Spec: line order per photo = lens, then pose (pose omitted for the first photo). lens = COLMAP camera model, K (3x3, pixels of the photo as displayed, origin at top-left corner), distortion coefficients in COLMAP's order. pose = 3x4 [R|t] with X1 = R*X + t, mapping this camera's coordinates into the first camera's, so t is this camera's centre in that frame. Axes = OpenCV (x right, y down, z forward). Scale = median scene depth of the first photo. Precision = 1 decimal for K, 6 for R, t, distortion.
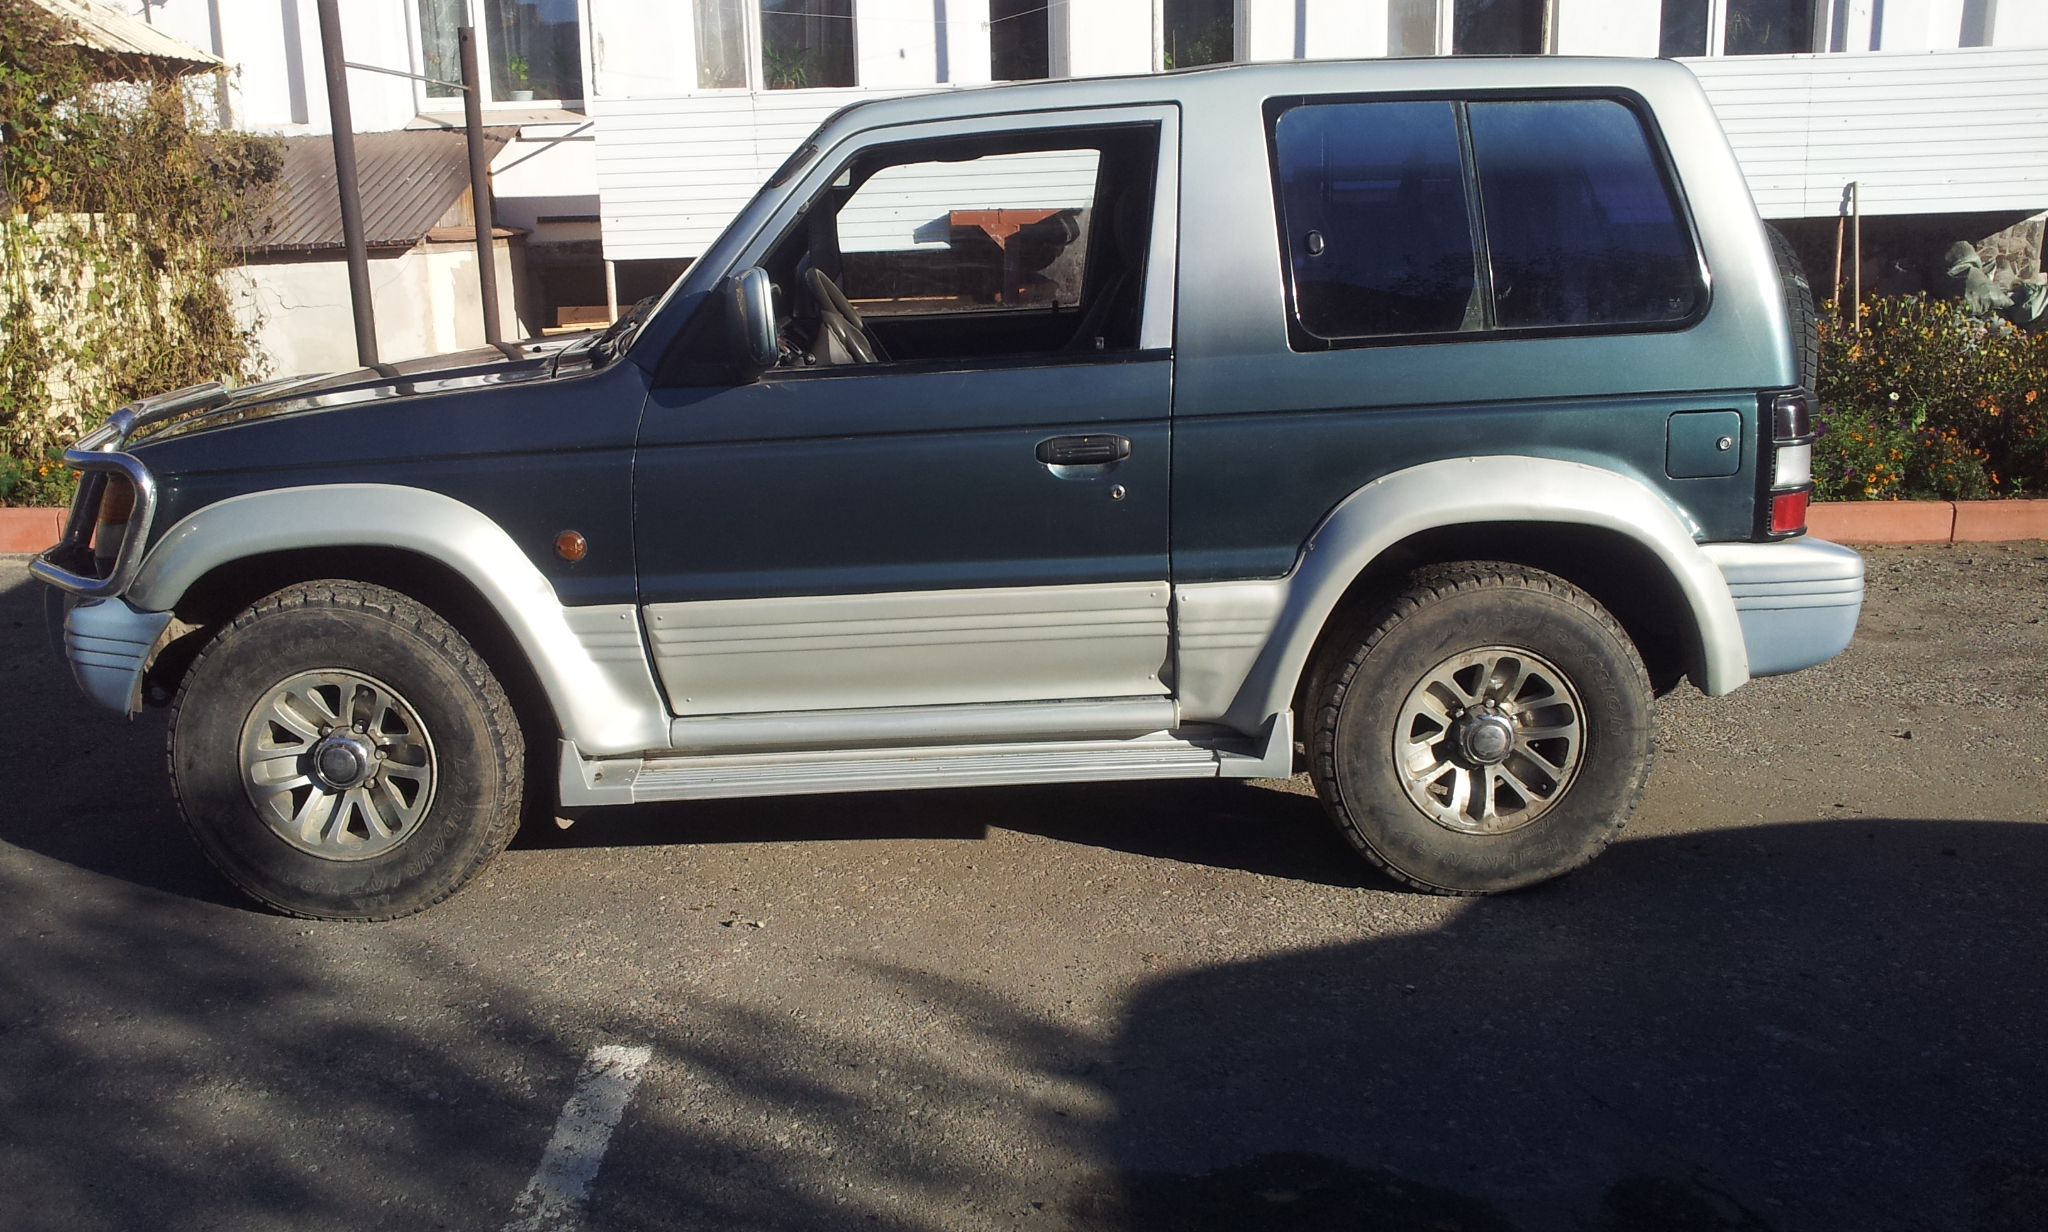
lens RADIAL K [[1801.7, 0, 983.8], [0, 1801.7, 611.2], [0, 0, 1]] dist [-0.000601, -0.020958]
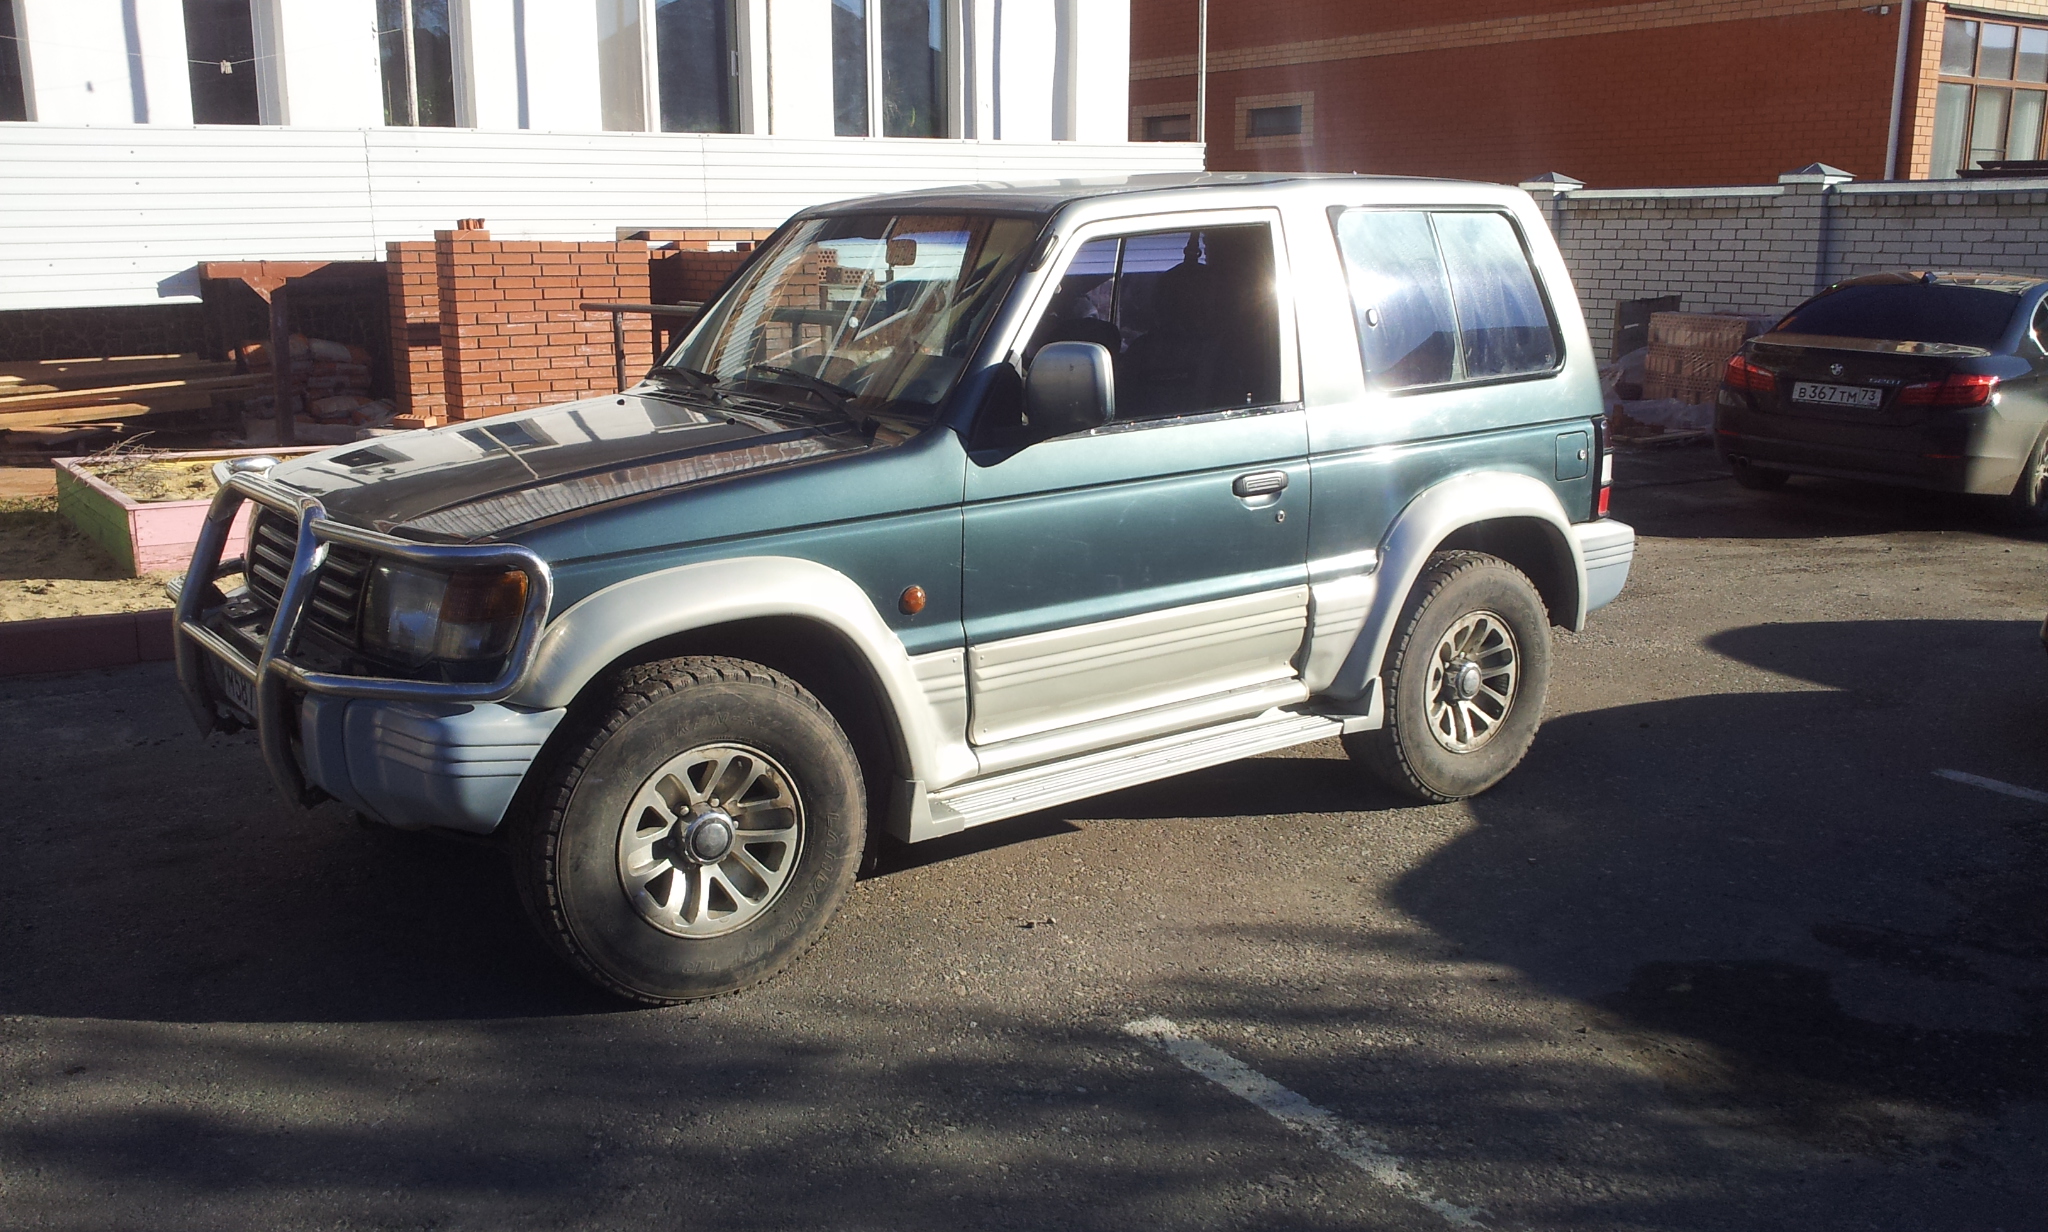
lens RADIAL K [[1801.7, 0, 983.8], [0, 1801.7, 611.2], [0, 0, 1]] dist [-0.000601, -0.020958]
pose [[0.821012, -0.095202, 0.562917, -0.787360], [0.108851, 0.994014, 0.009352, -0.034182], [-0.560438, 0.053596, 0.826460, 0.084270]]
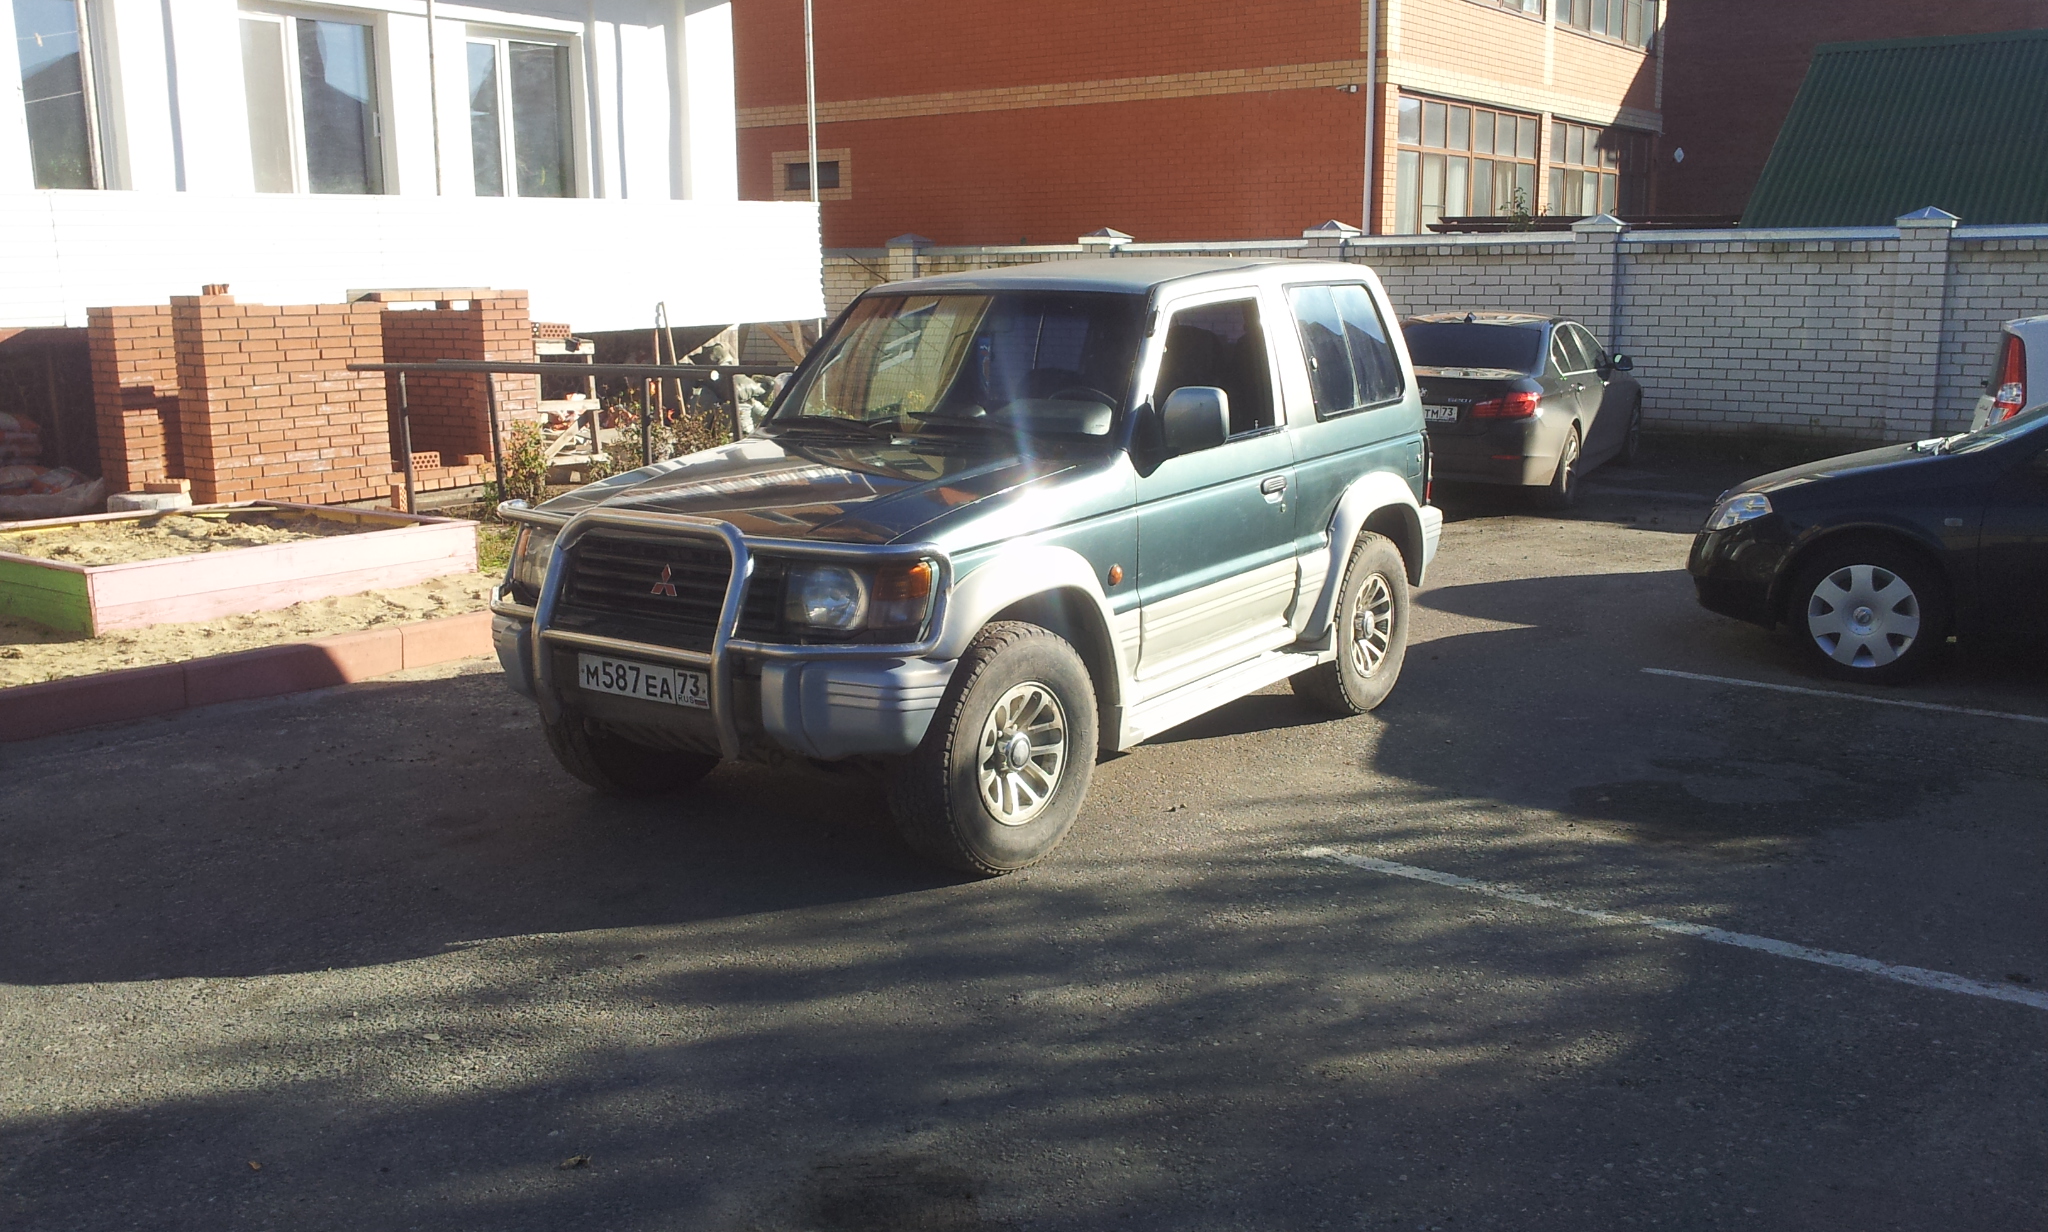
lens RADIAL K [[1830.7, 0, 968.7], [0, 1830.7, 649.0], [0, 0, 1]] dist [-0.006657, -0.007468]
pose [[0.605114, -0.145128, 0.782799, -1.475963], [0.172936, 0.983729, 0.048698, -0.069287], [-0.777130, 0.105906, 0.620366, 0.152781]]
